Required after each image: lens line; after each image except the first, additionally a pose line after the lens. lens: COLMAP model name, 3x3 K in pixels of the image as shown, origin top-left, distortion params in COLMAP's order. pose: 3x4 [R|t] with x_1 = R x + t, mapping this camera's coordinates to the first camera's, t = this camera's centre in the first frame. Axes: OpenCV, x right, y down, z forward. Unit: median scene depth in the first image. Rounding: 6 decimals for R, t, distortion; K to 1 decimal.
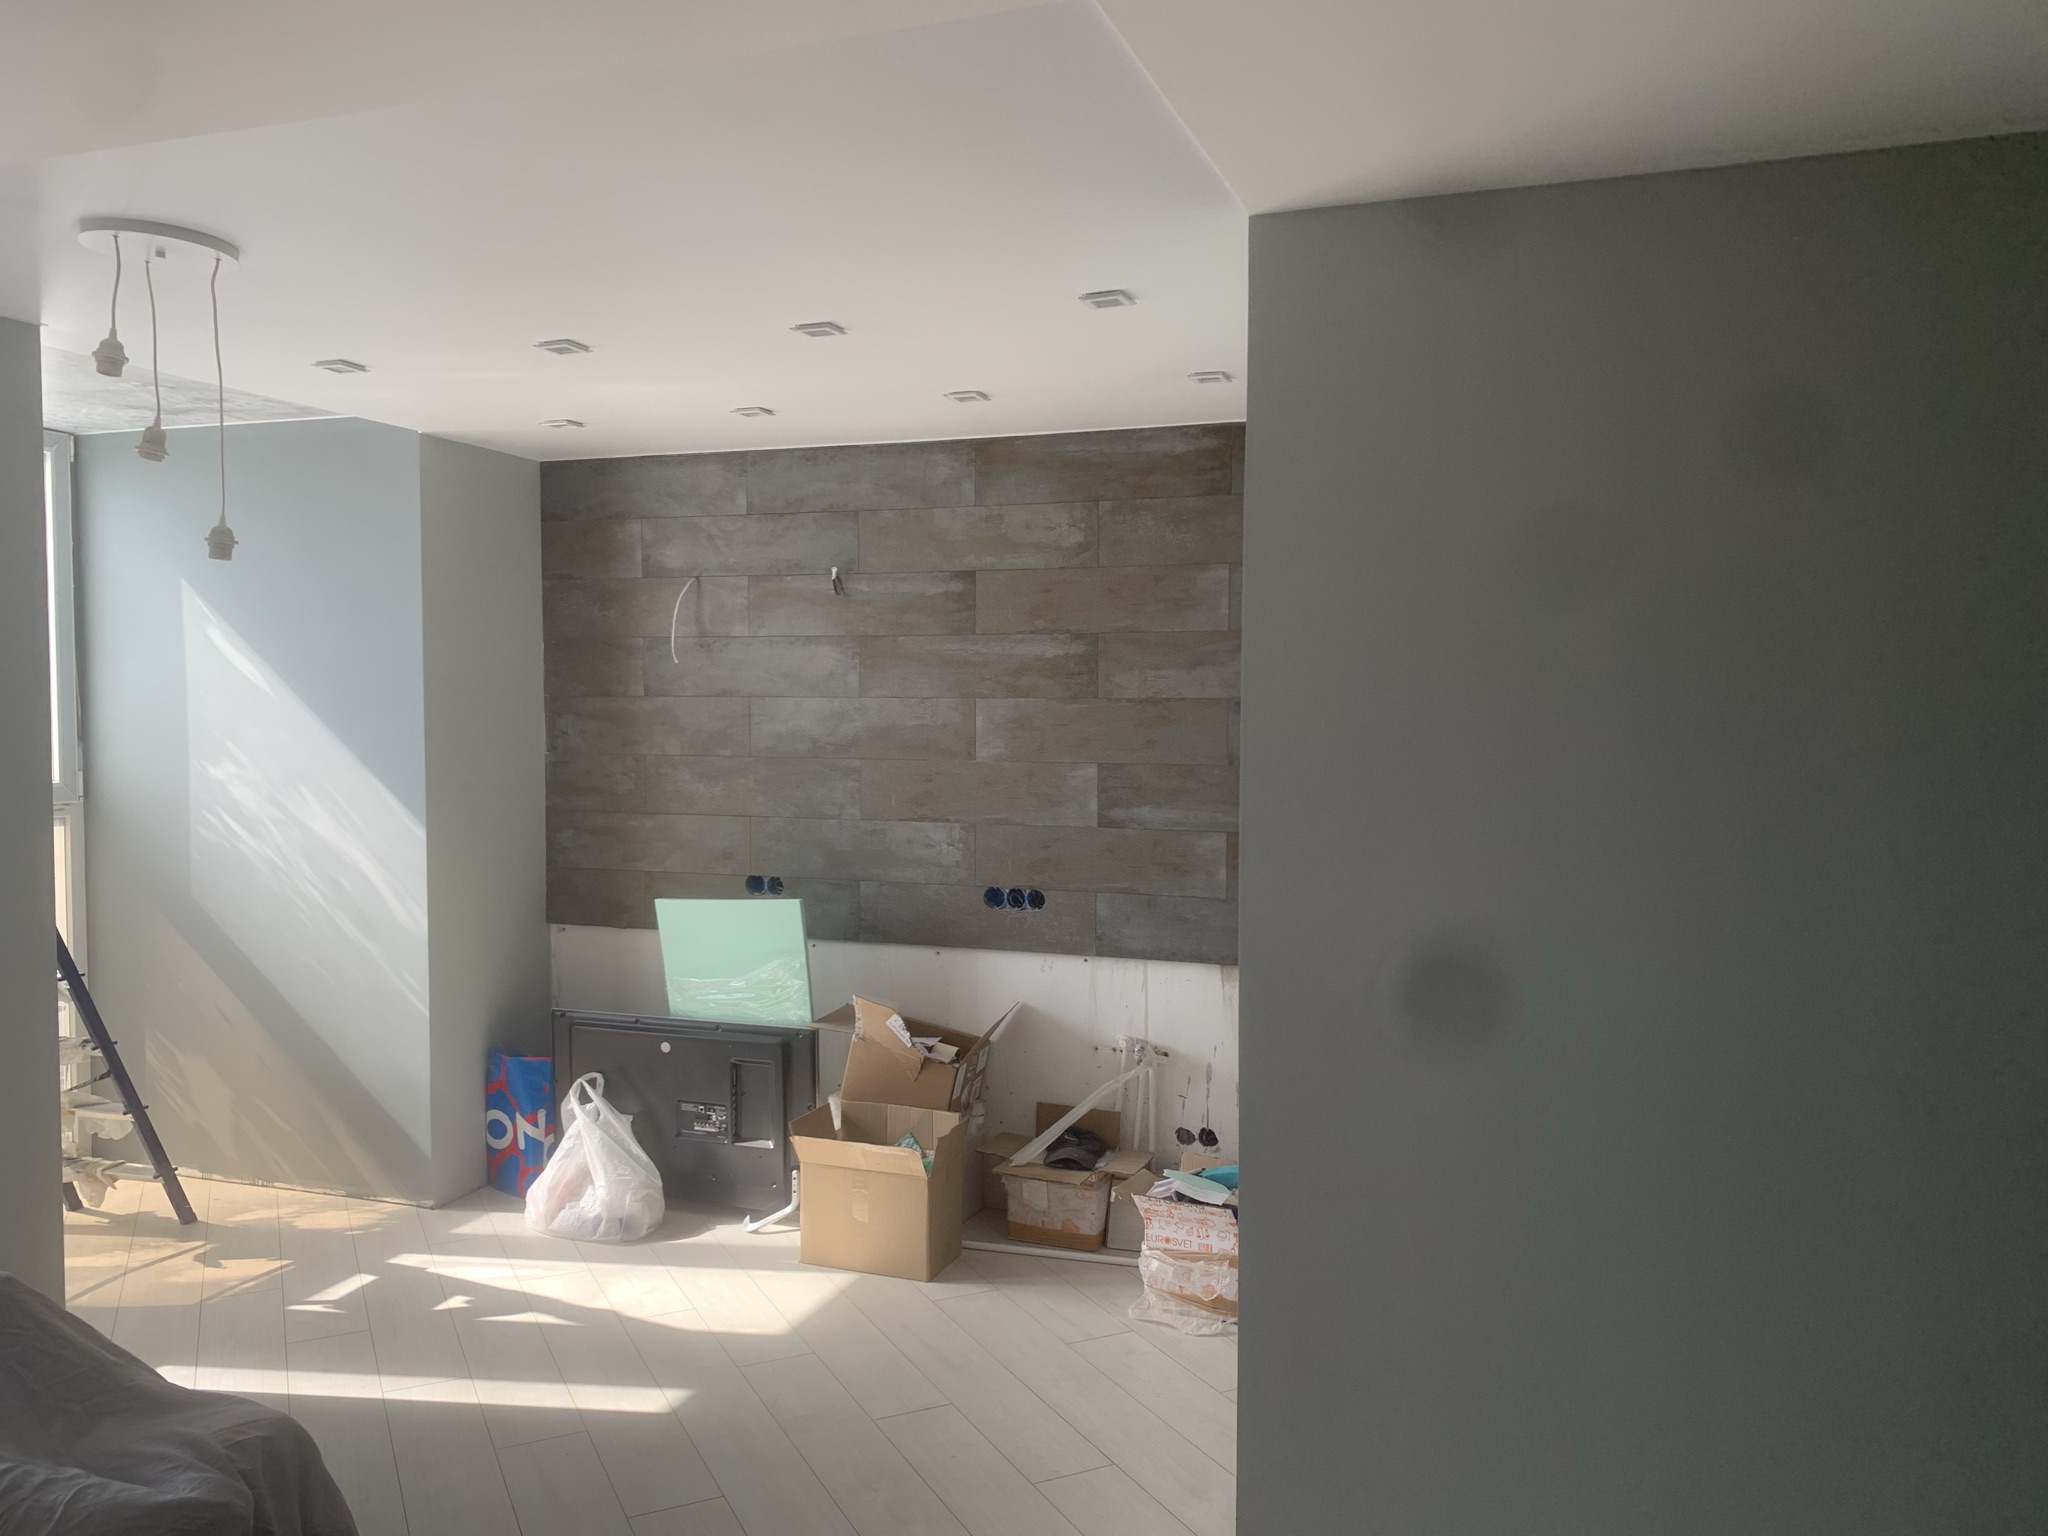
lens RADIAL K [[1590.7, 0, 1034.8], [0, 1590.7, 778.6], [0, 0, 1]] dist [0.046753, -0.045174]
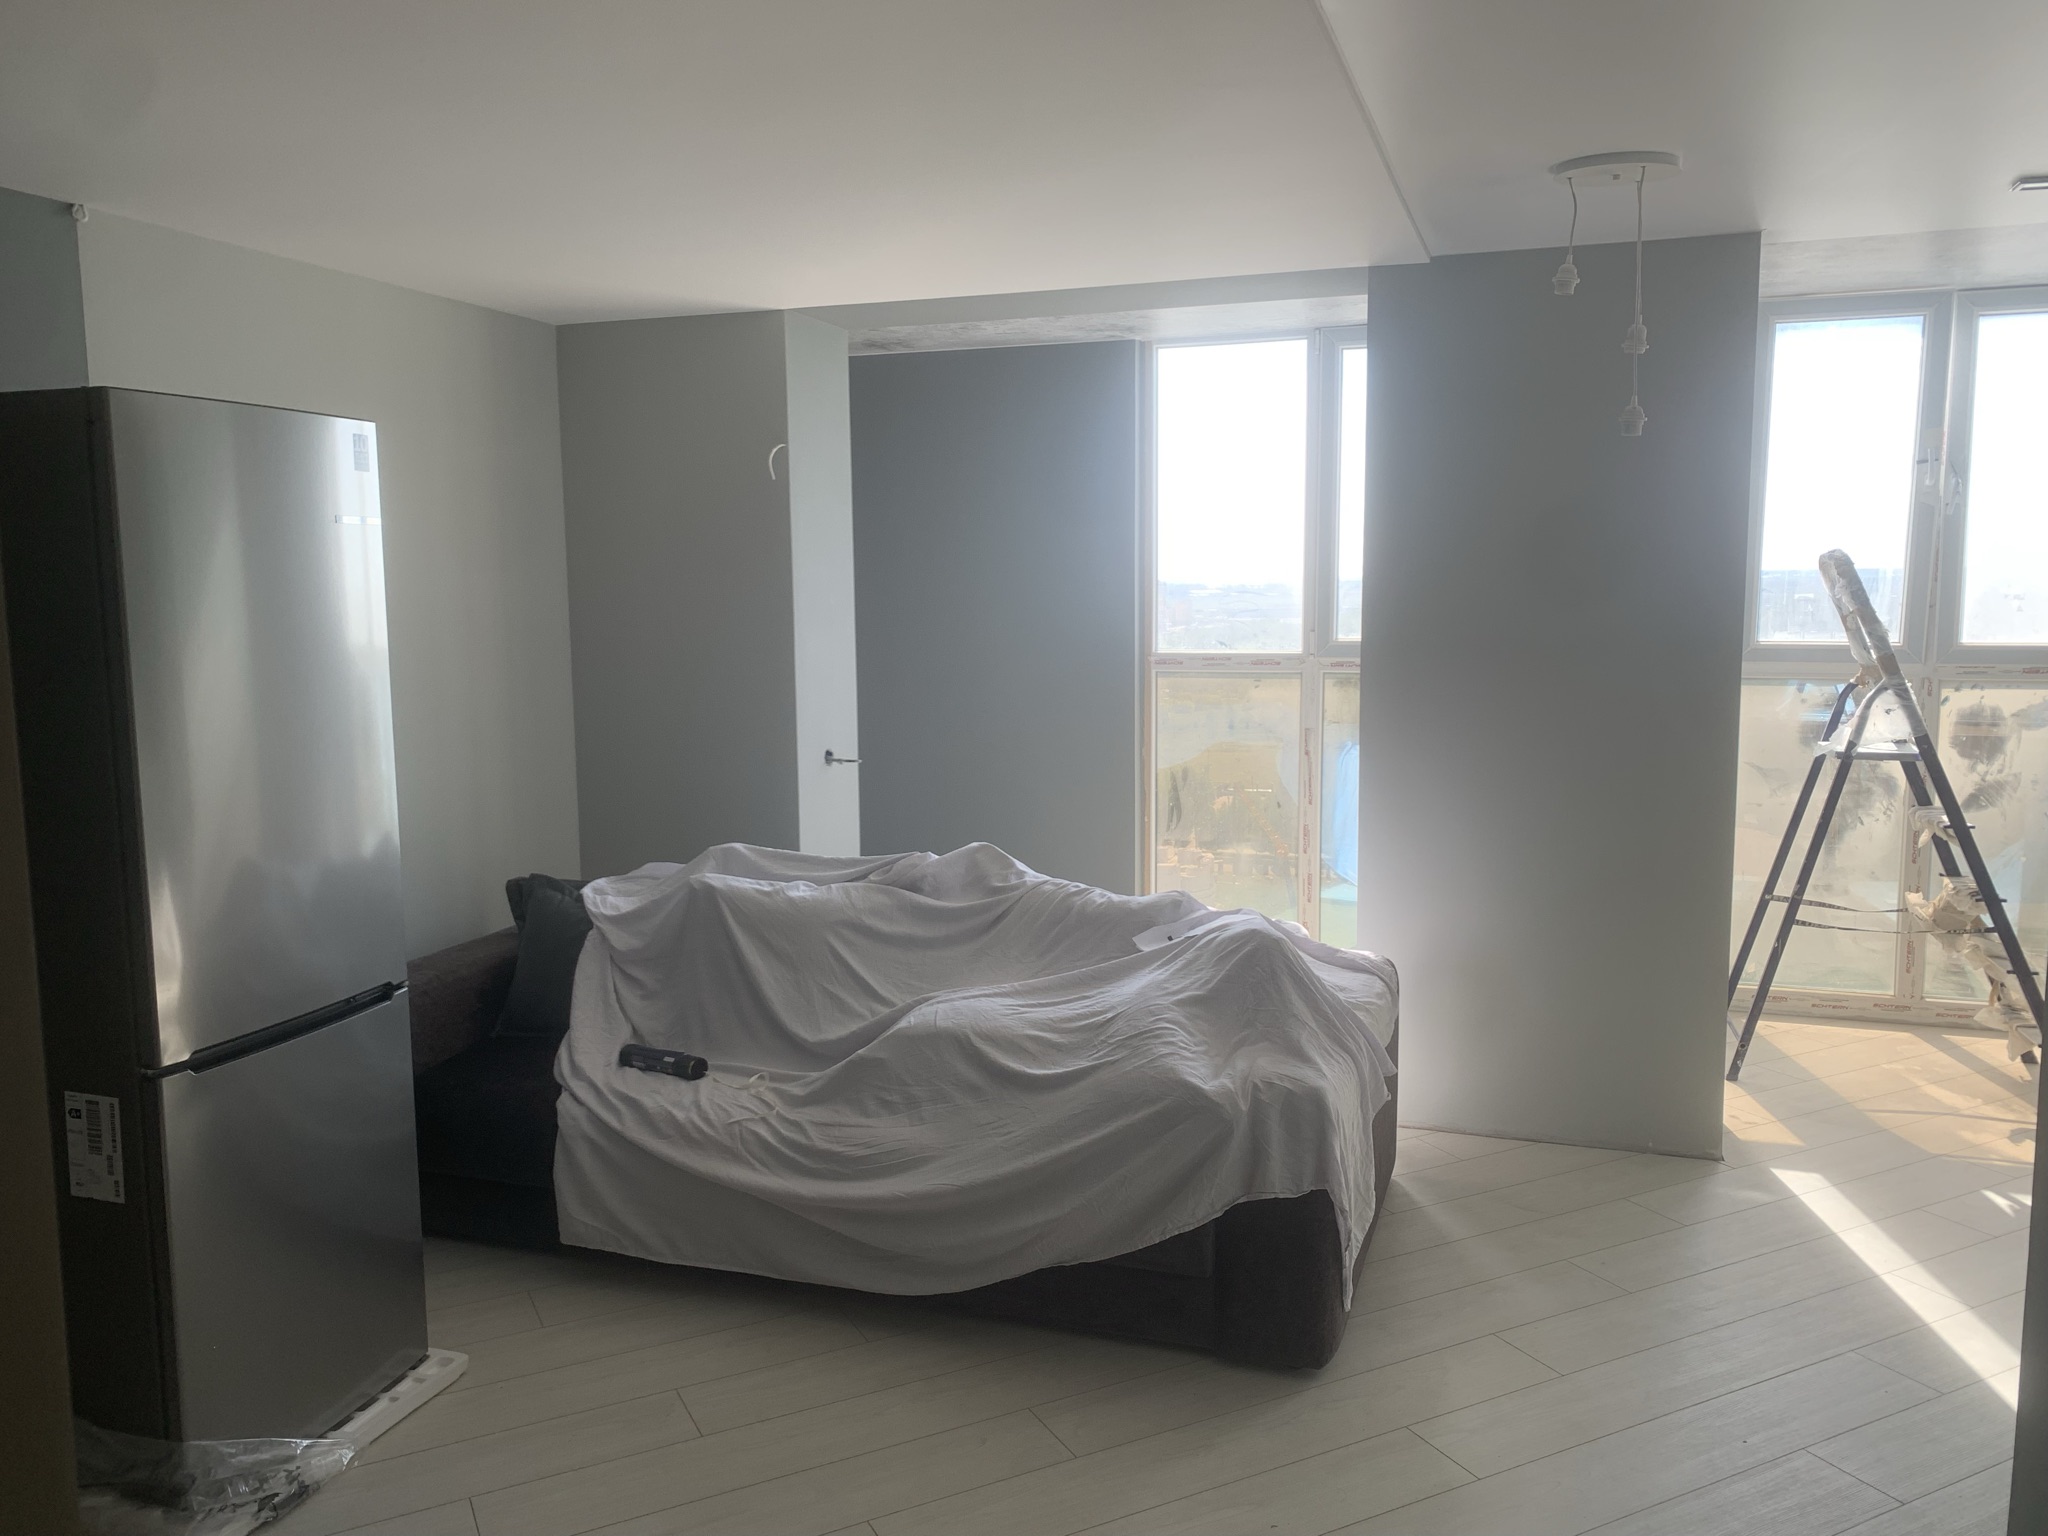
lens RADIAL K [[1590.7, 0, 1020.6], [0, 1590.7, 754.8], [0, 0, 1]] dist [0.046753, -0.045174]
pose [[0.001735, 0.104683, -0.994504, 0.456800], [-0.043246, 0.993583, 0.104510, -0.008303], [0.999063, 0.042827, 0.006251, 0.387915]]
